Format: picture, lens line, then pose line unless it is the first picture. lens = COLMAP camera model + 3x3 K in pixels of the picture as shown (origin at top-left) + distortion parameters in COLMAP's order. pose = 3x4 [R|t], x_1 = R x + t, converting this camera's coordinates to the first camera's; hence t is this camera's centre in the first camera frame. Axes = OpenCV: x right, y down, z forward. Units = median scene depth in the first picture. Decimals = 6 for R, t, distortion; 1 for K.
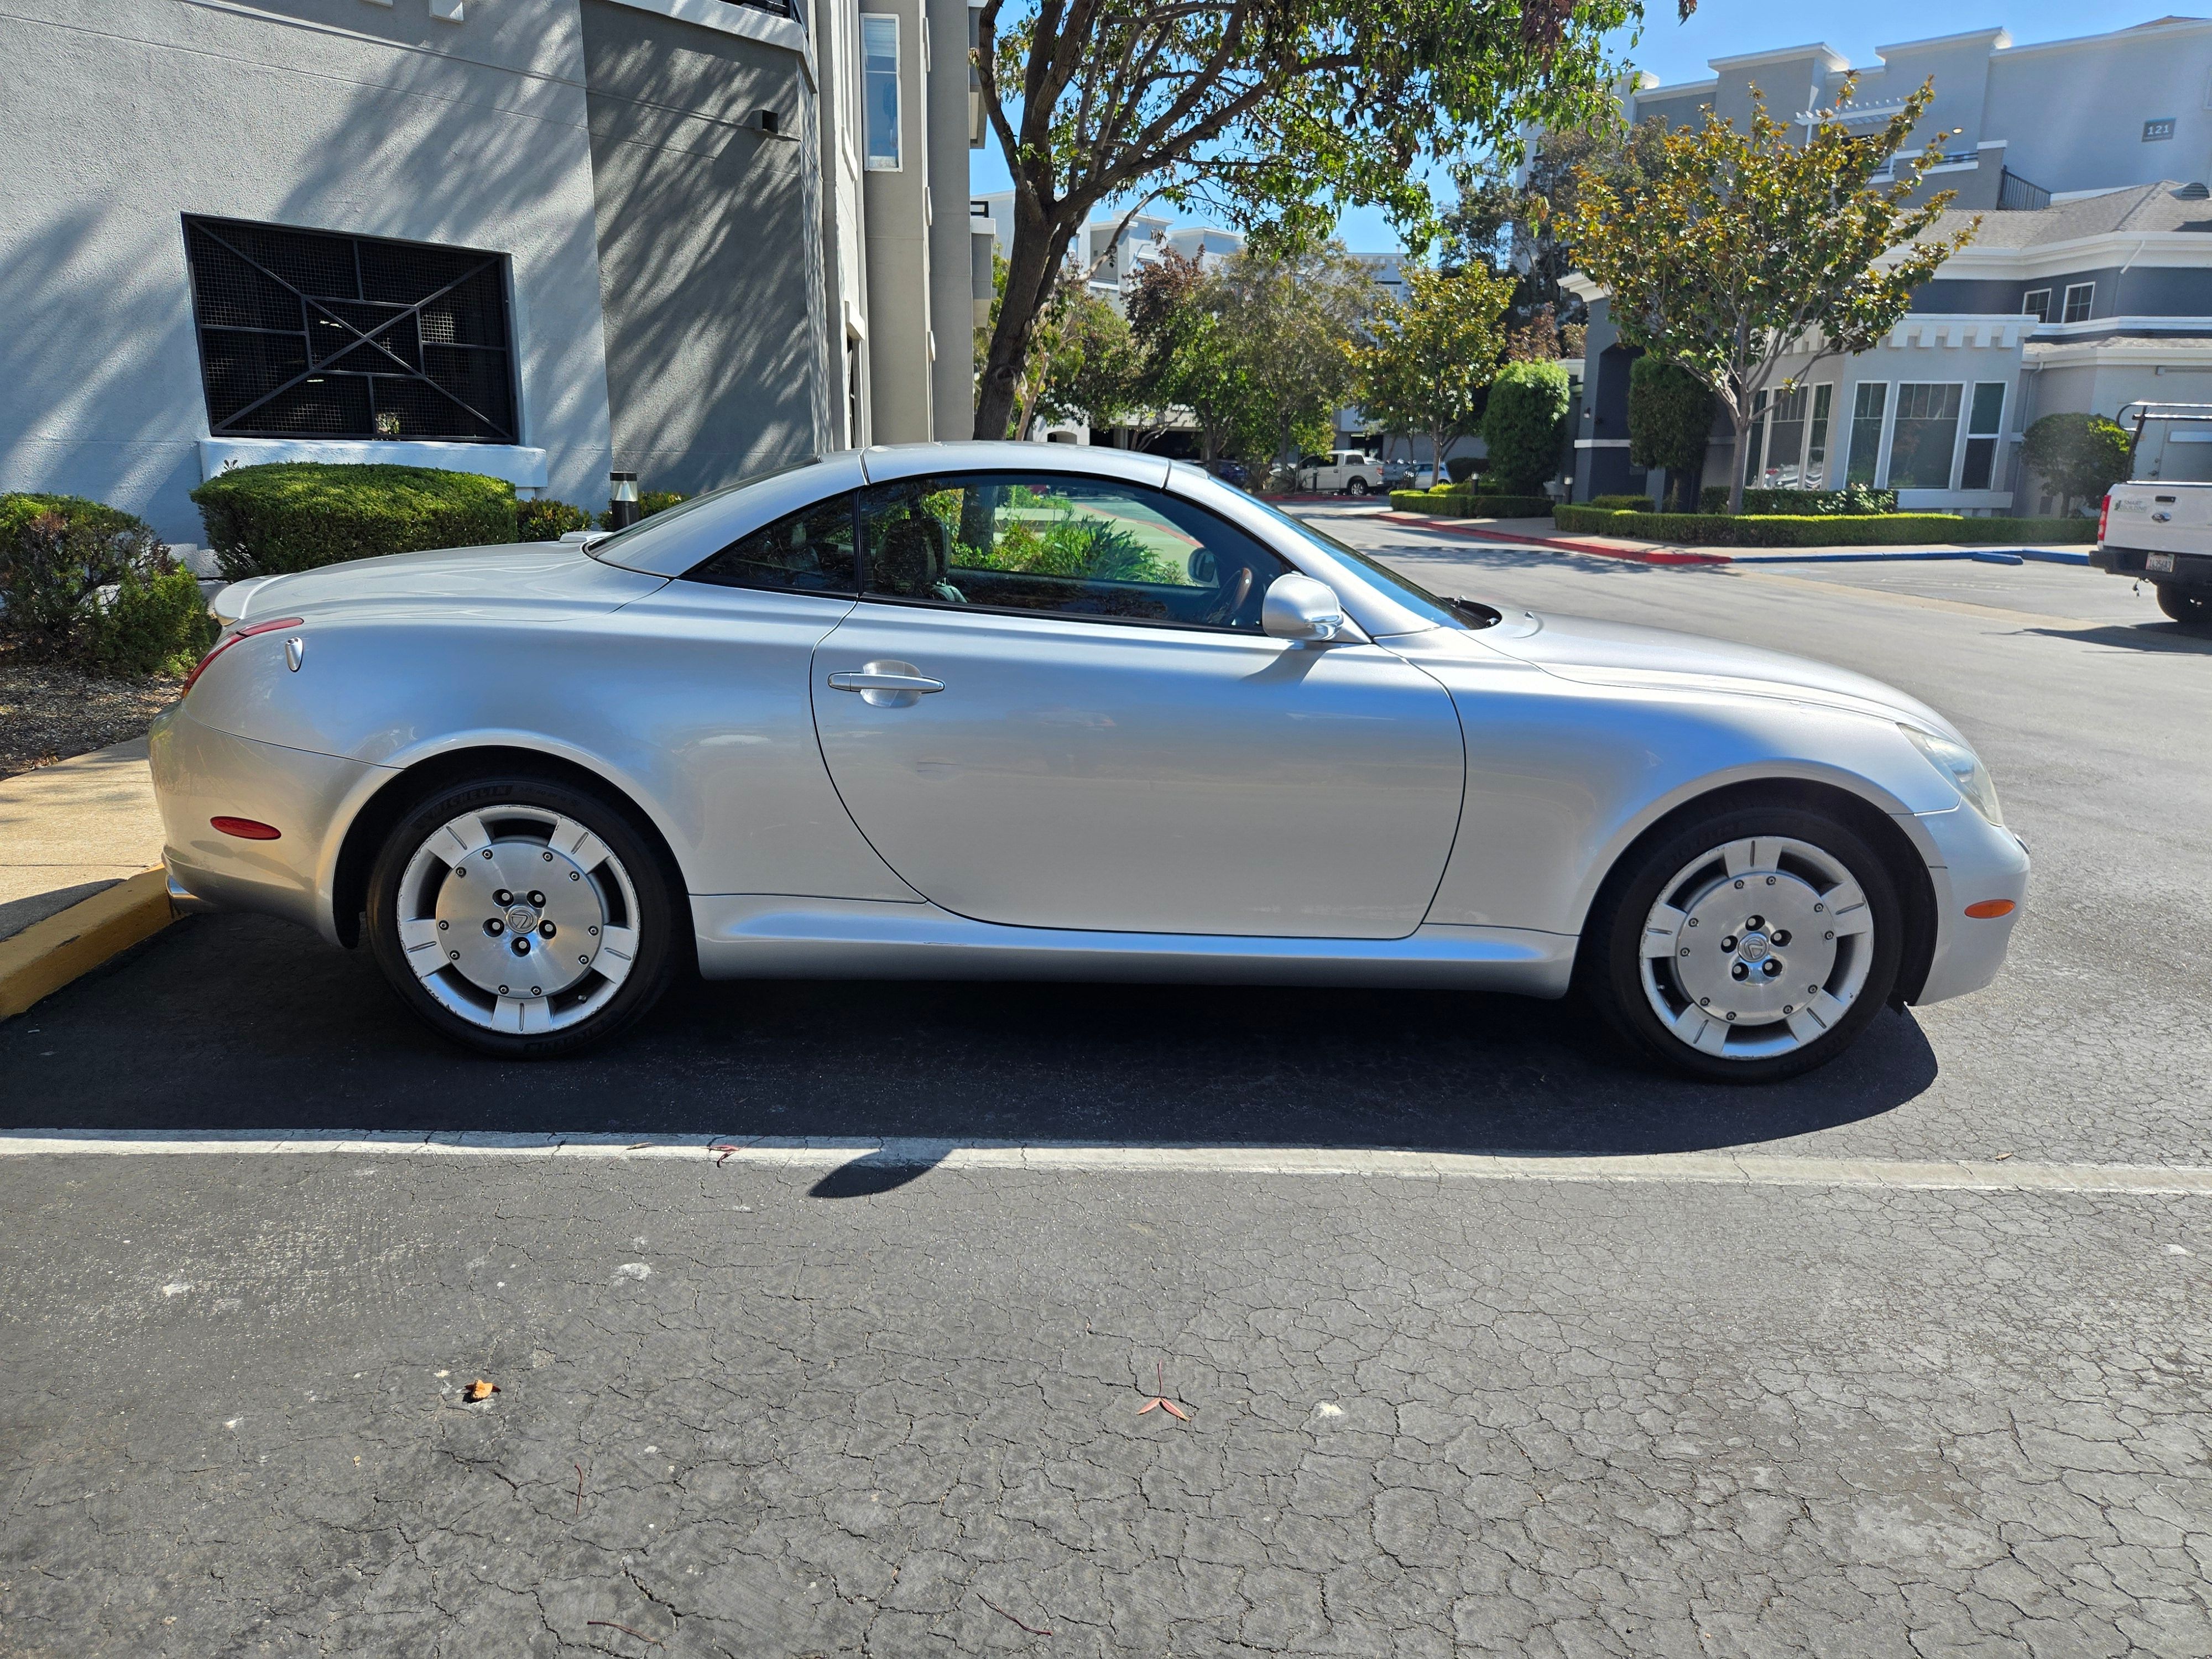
lens RADIAL K [[1491.6, 0, 1082.4], [0, 1491.6, 804.9], [0, 0, 1]] dist [0.059310, -0.053560]
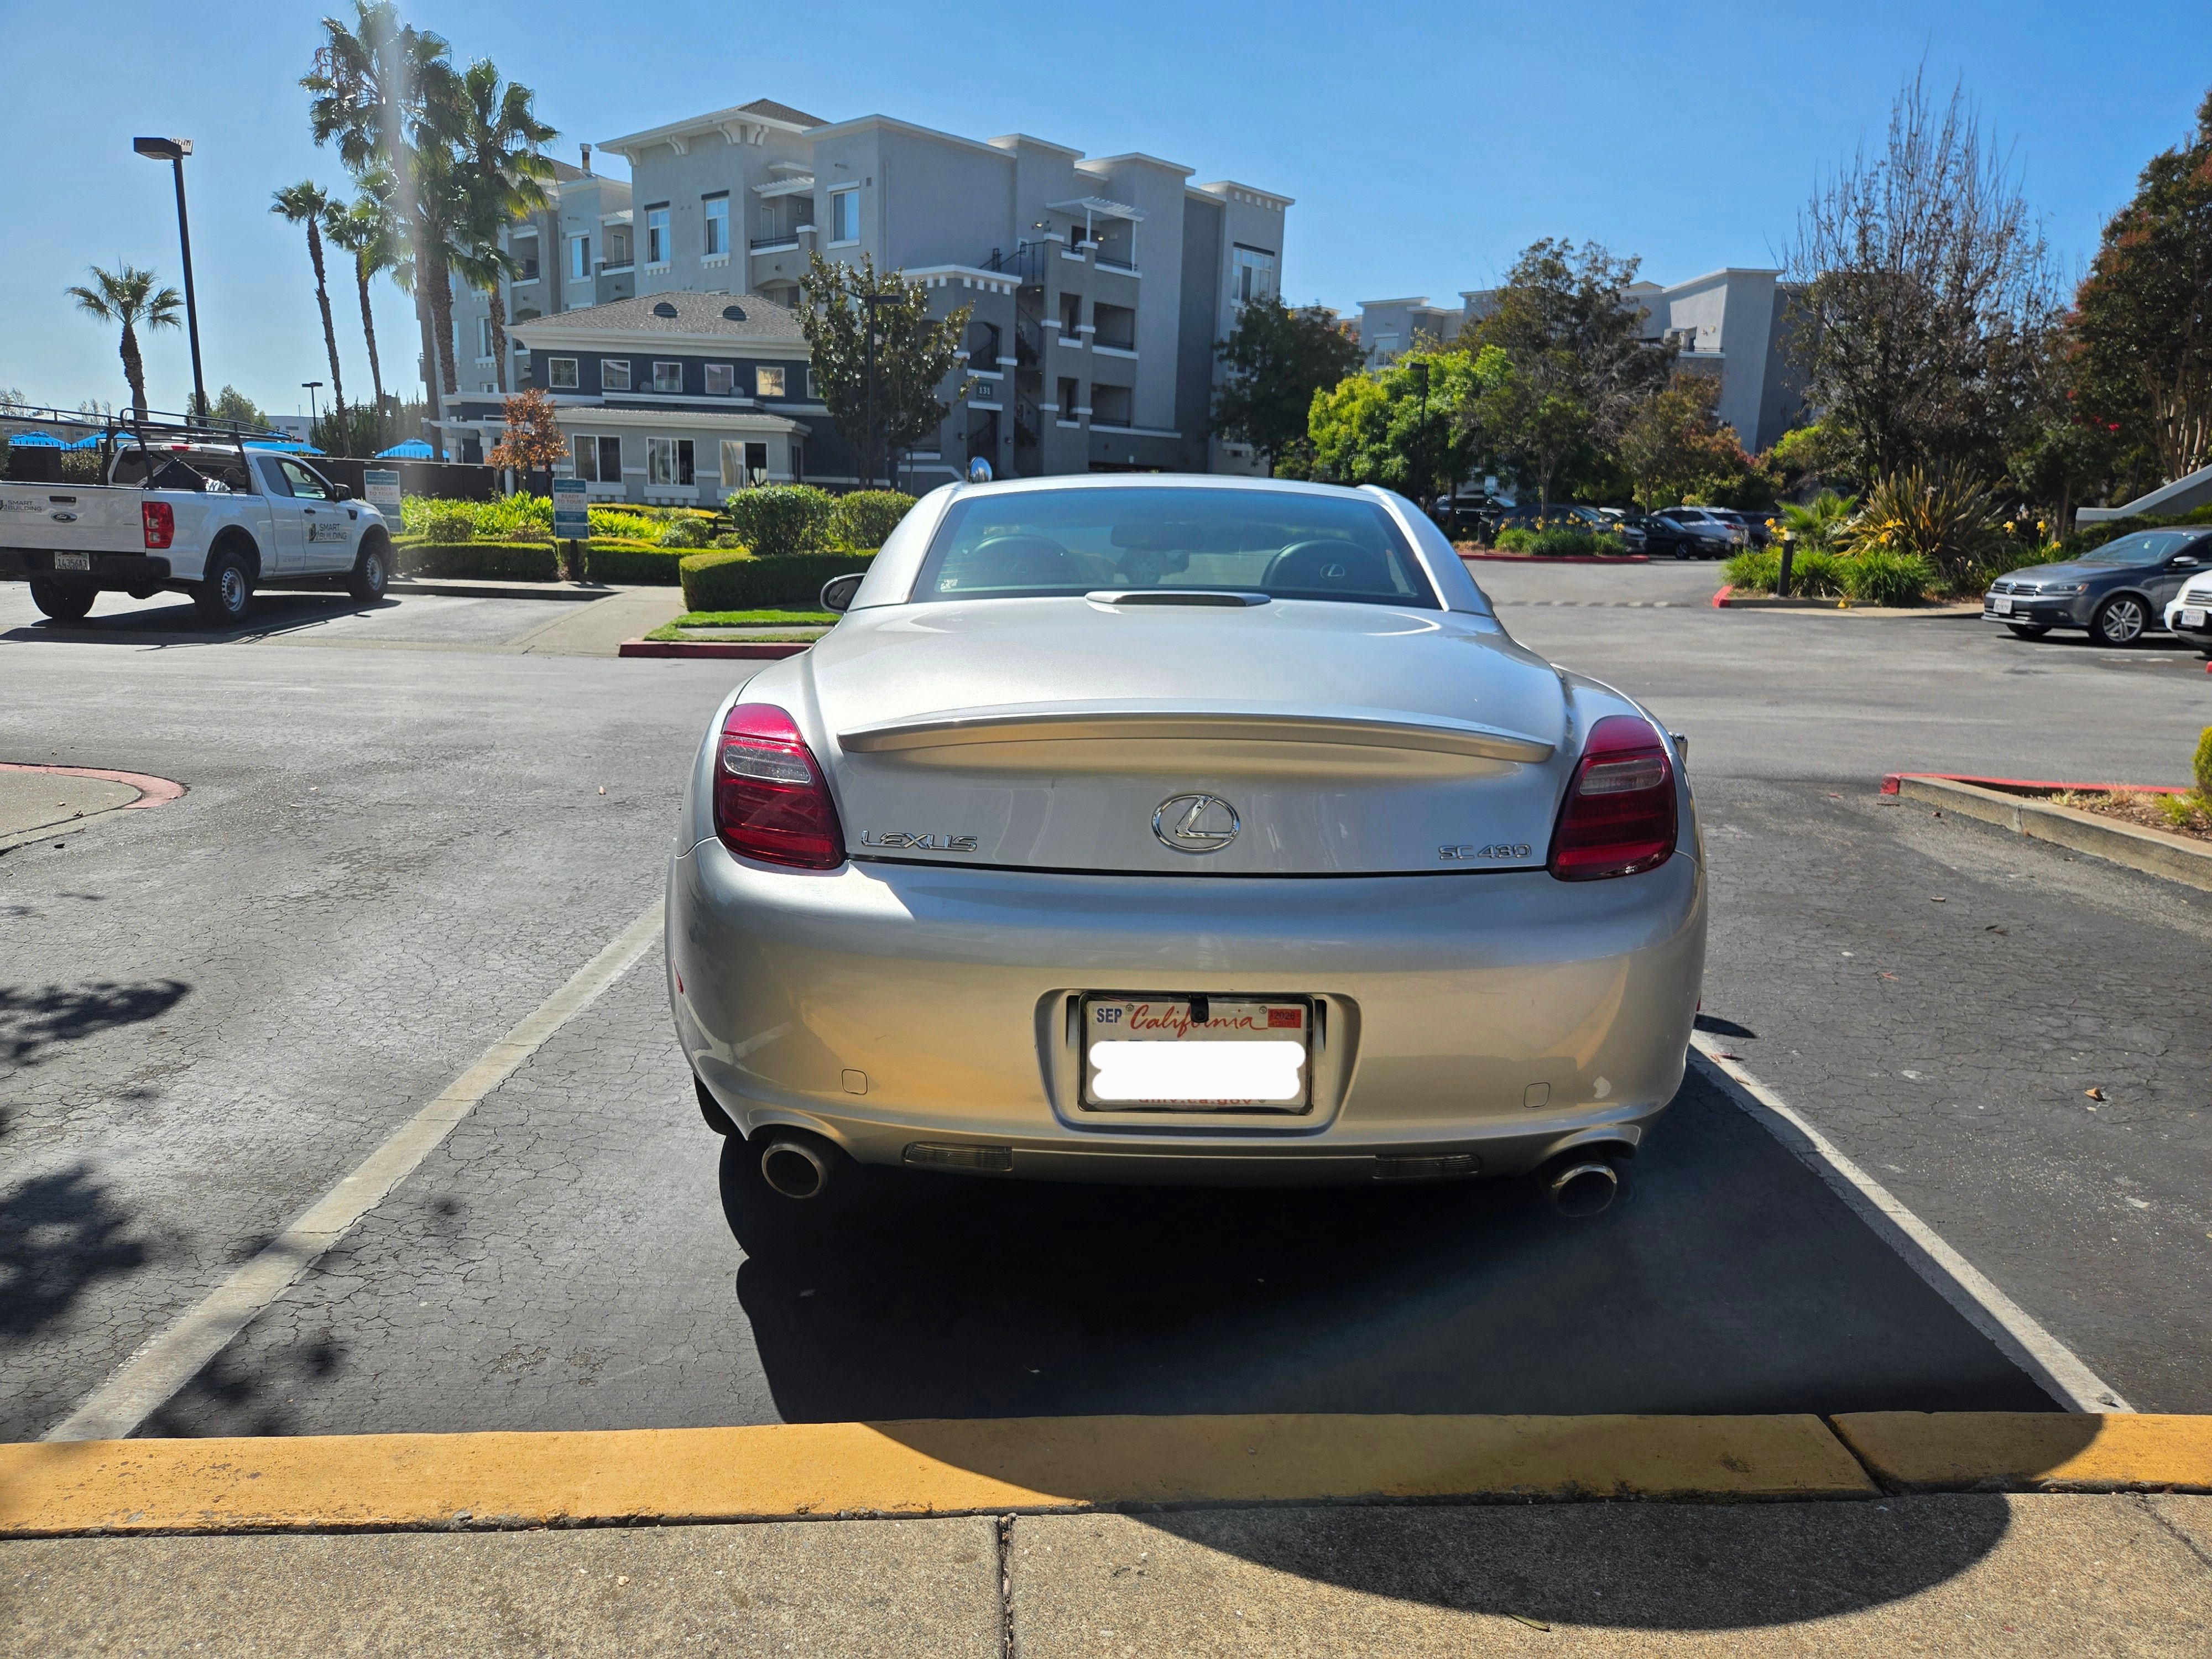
lens RADIAL K [[1491.6, 0, 1082.4], [0, 1491.6, 804.9], [0, 0, 1]] dist [0.059310, -0.053560]
pose [[0.046113, -0.199772, 0.978757, -0.161841], [0.192325, 0.963244, 0.187545, -0.034611], [-0.980247, 0.179591, 0.082839, 0.153688]]
